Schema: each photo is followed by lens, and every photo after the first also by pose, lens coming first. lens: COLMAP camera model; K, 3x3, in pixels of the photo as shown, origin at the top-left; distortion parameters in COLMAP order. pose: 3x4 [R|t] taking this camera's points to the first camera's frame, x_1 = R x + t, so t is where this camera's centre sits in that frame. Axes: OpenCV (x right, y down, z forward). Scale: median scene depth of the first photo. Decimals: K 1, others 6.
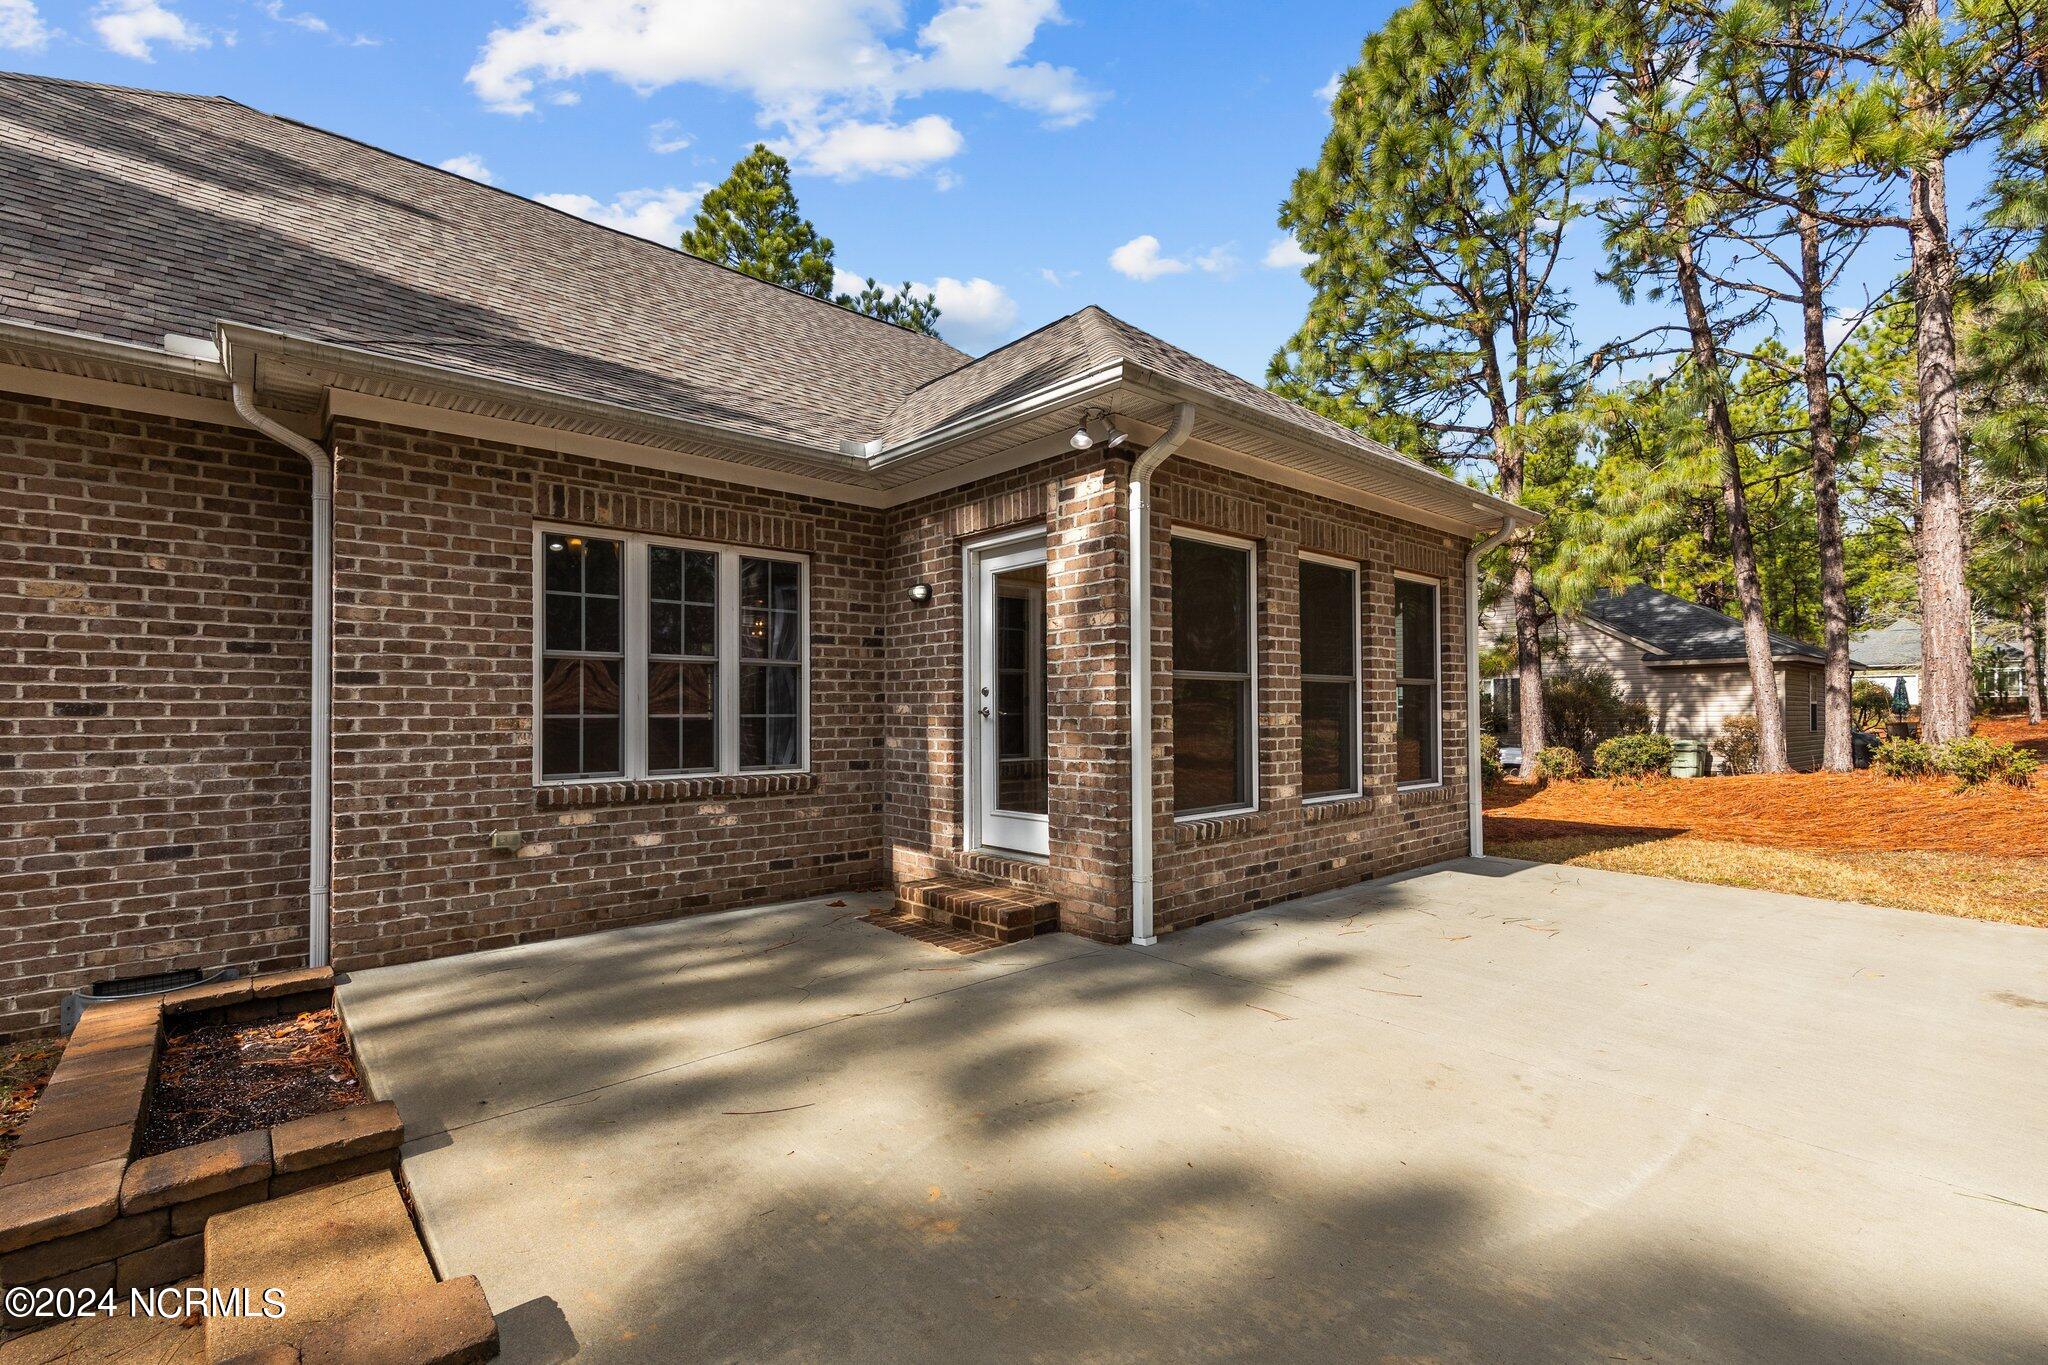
lens RADIAL K [[882.7, 0, 990.0], [0, 882.7, 707.9], [0, 0, 1]] dist [-0.000210, 0.001156]
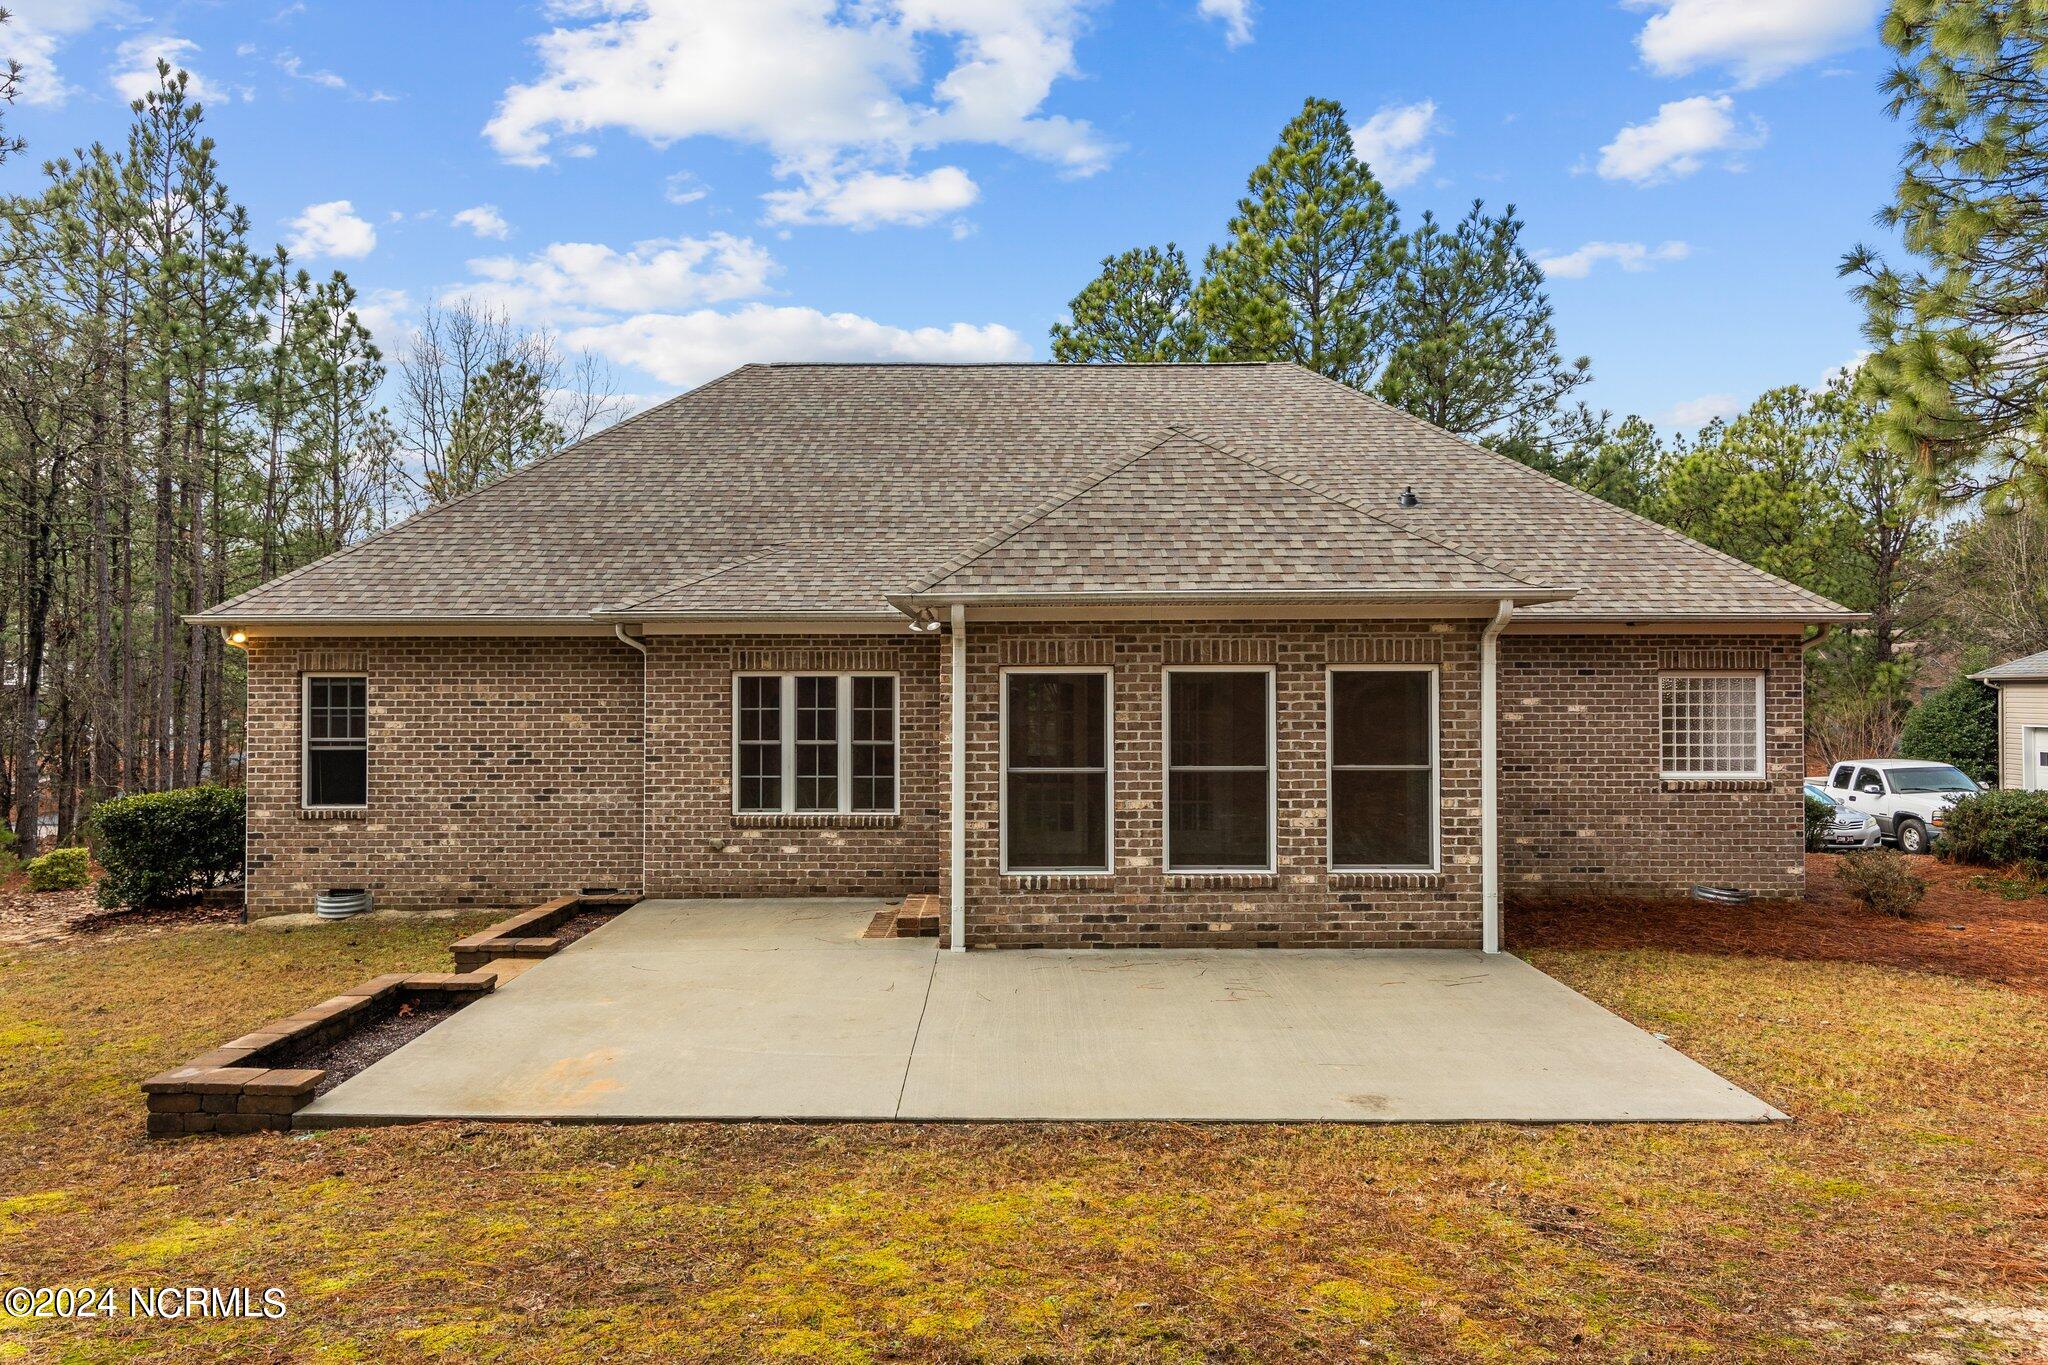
lens RADIAL K [[1074.1, 0, 1013.3], [0, 1074.1, 686.8], [0, 0, 1]] dist [0.001536, -0.002183]
pose [[0.760840, 0.003063, -0.648933, 1.203975], [0.002420, 0.999969, 0.007557, -0.169152], [0.648935, -0.007320, 0.760808, -0.289213]]
